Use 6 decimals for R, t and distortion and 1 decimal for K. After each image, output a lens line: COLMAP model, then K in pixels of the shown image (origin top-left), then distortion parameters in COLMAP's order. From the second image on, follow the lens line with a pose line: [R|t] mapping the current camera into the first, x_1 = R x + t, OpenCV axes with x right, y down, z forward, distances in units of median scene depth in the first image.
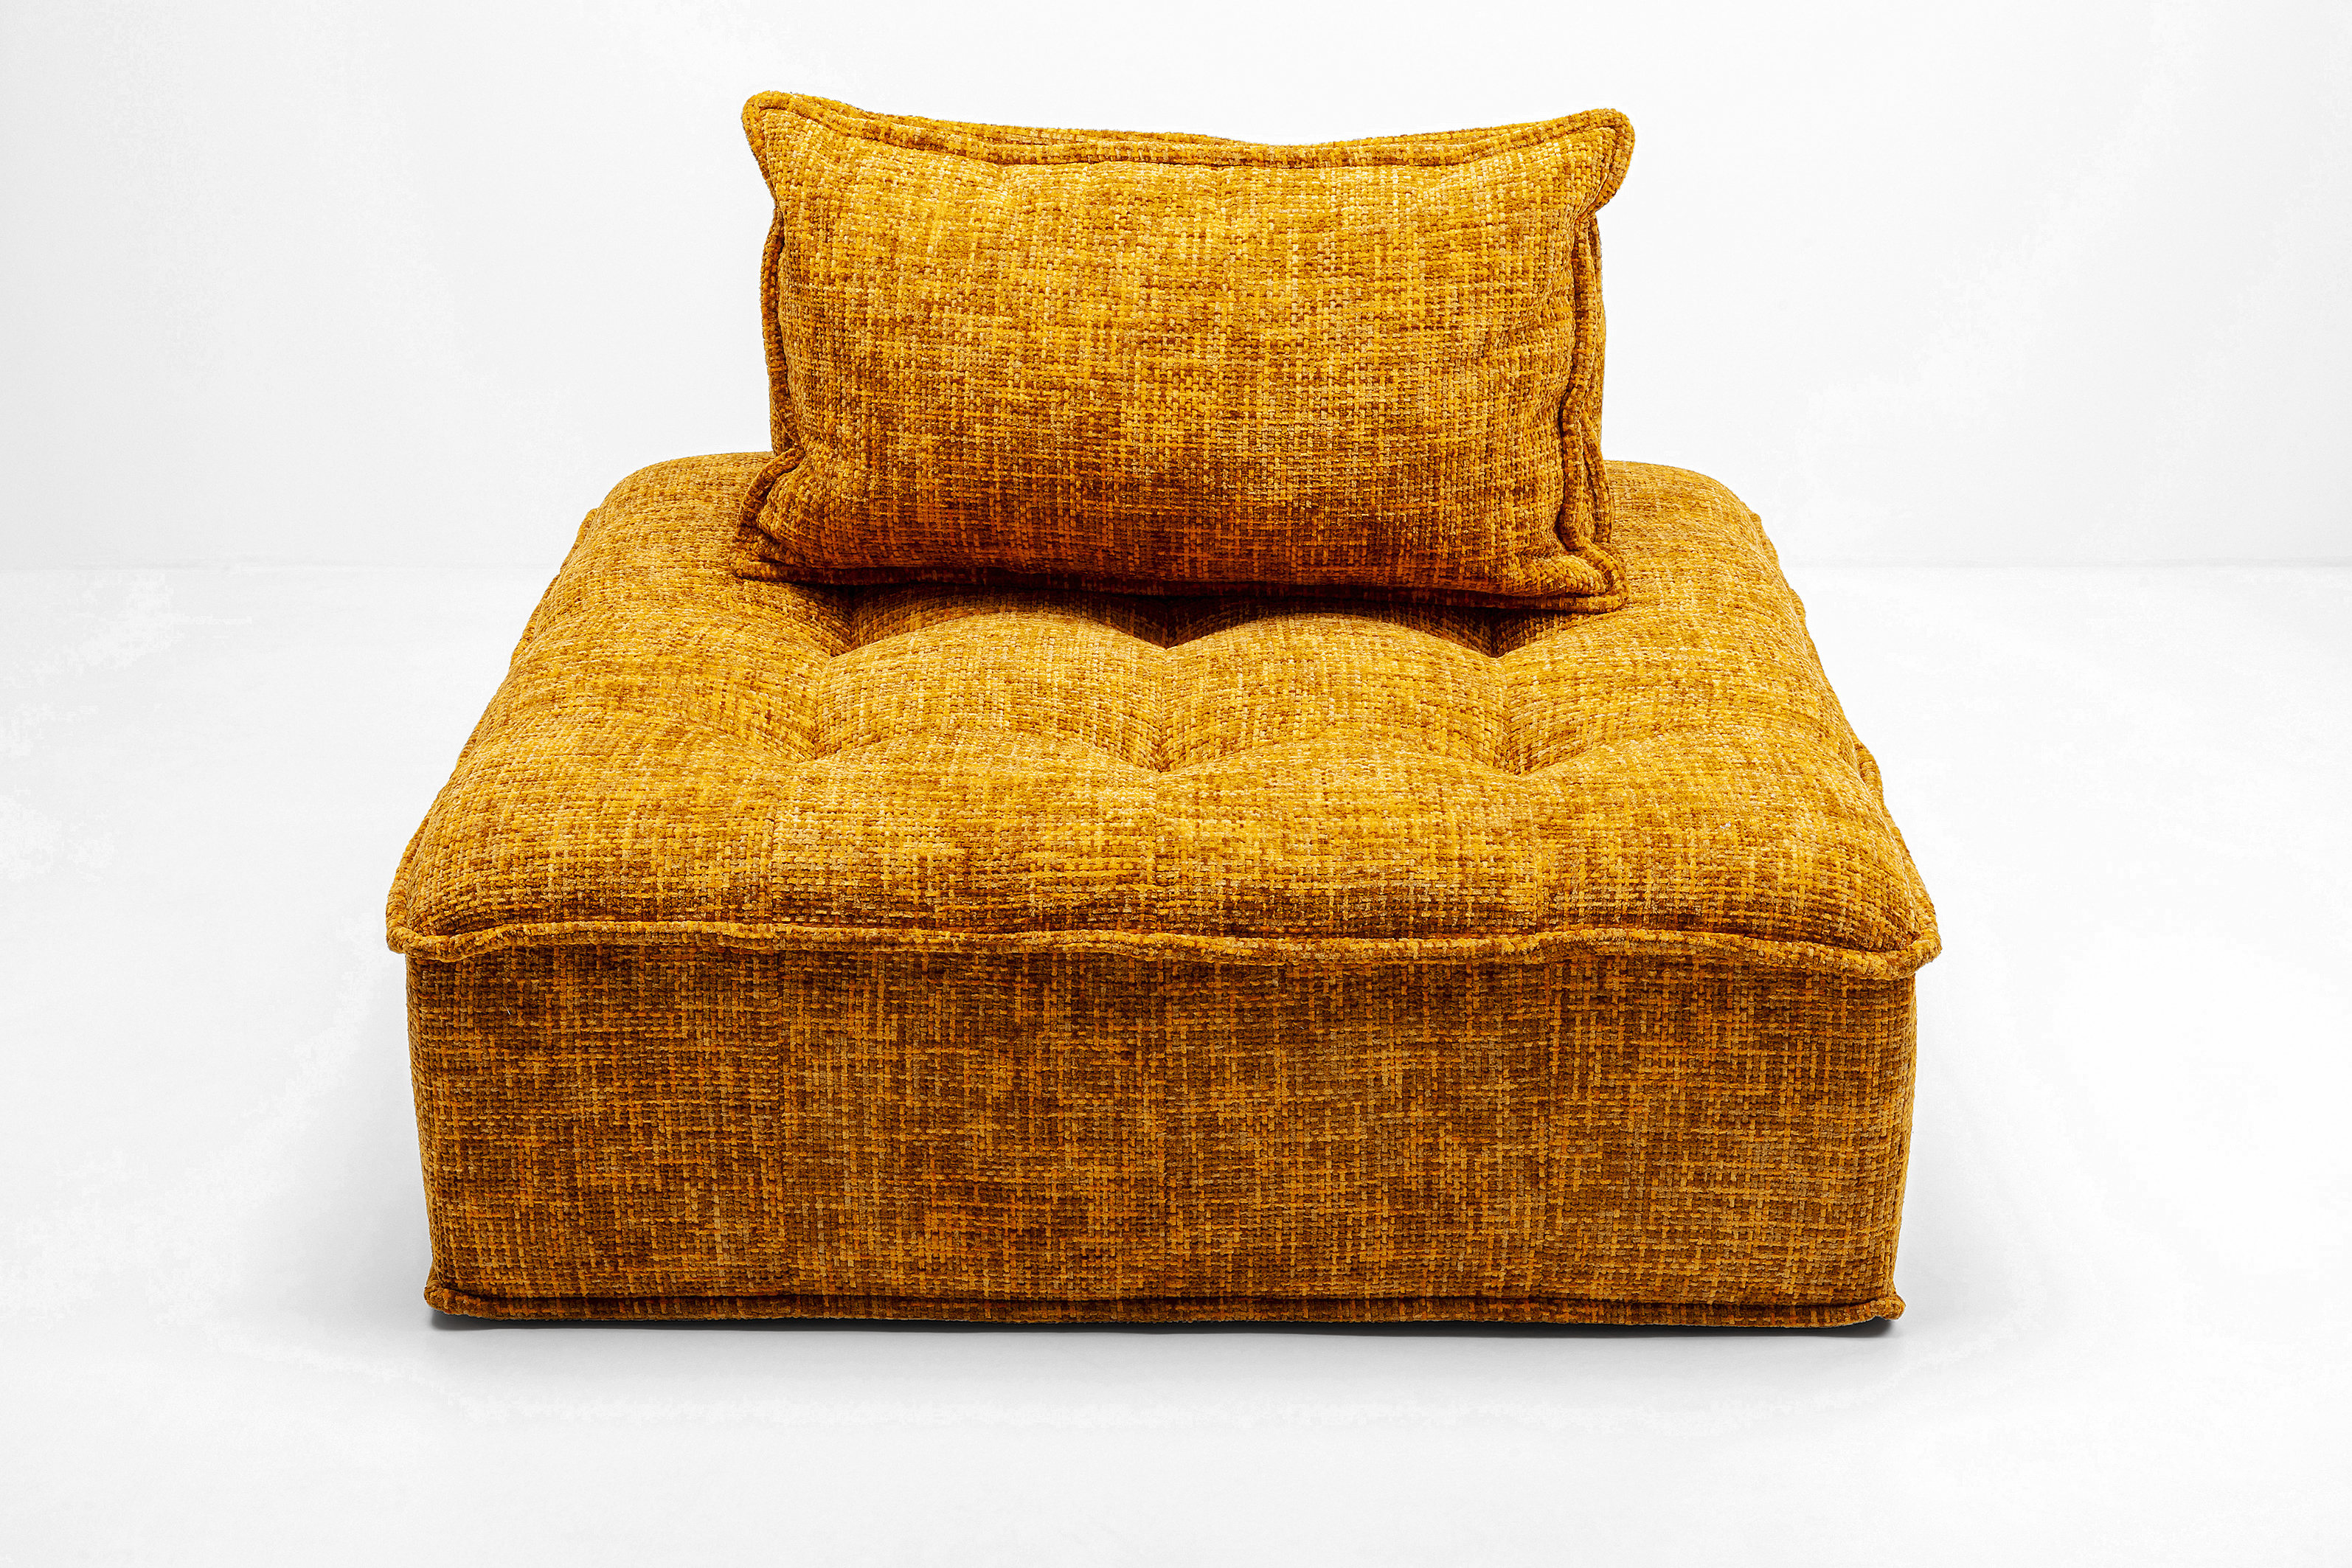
lens RADIAL K [[3852.6, 0, 1177.5], [0, 3852.6, 772.0], [0, 0, 1]] dist [-0.050938, 0.000000]
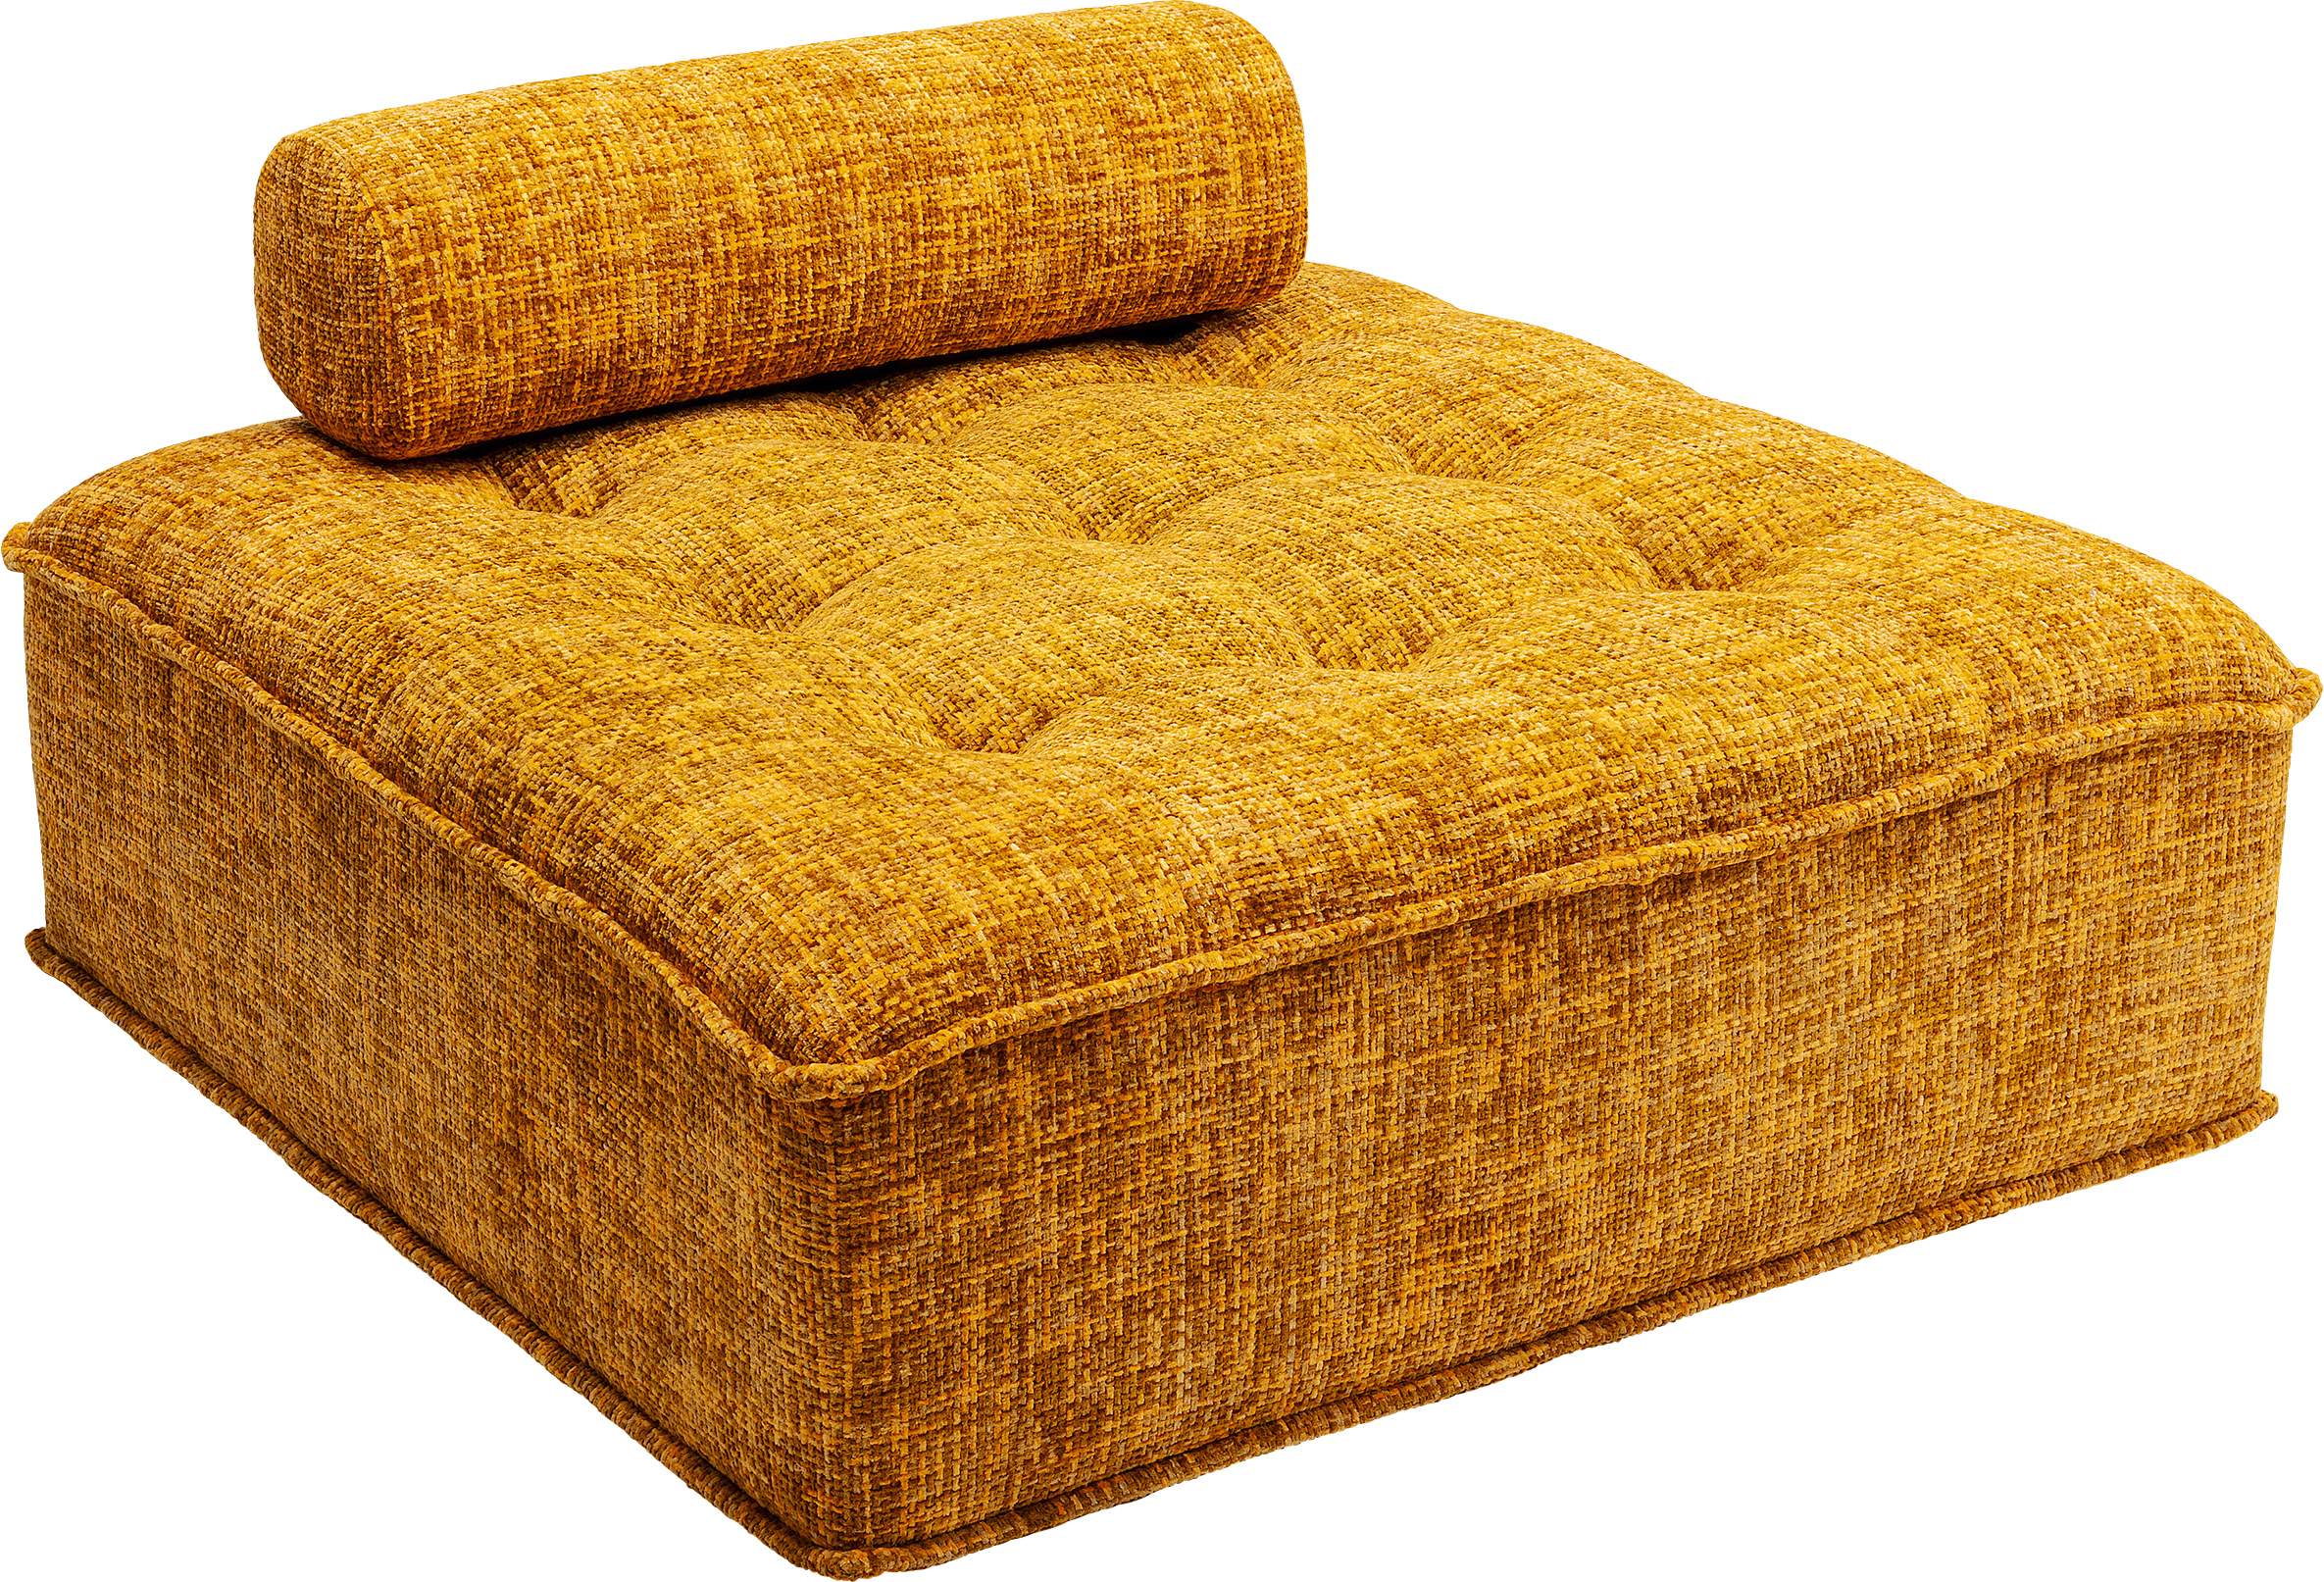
lens RADIAL K [[5272.7, 0, 1159.9], [0, 5272.7, 796.8], [0, 0, 1]] dist [-0.061614, 0.000000]
pose [[0.817209, -0.202958, 0.539423, -0.670947], [0.200565, 0.977590, 0.063968, -0.058610], [-0.540317, 0.055914, 0.839602, 0.129769]]
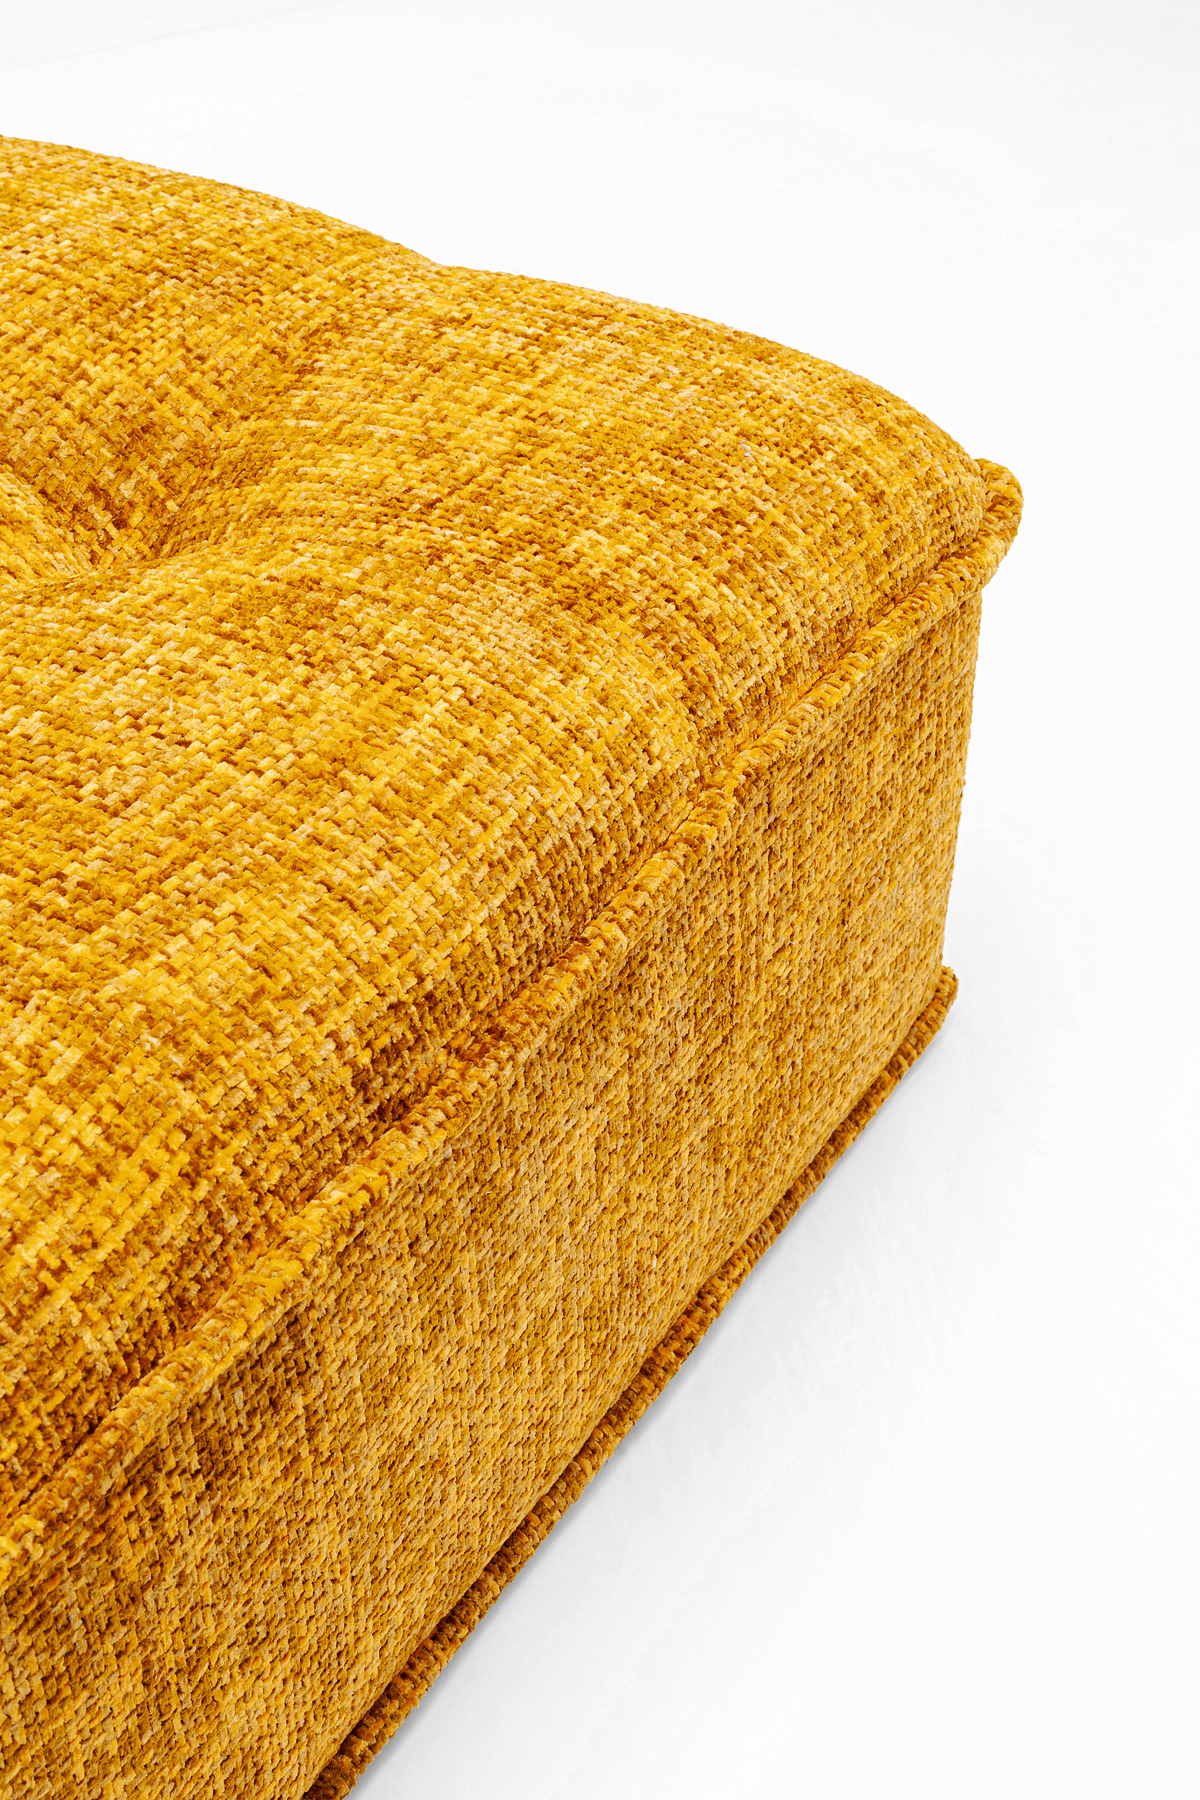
lens RADIAL K [[2948.4, 0, 592.4], [0, 2948.4, 895.1], [0, 0, 1]] dist [-0.050938, 0.000000]
pose [[0.503615, -0.538995, 0.675172, -0.195603], [0.303977, 0.842092, 0.445510, -0.130210], [-0.808684, -0.019129, 0.587932, 0.764268]]
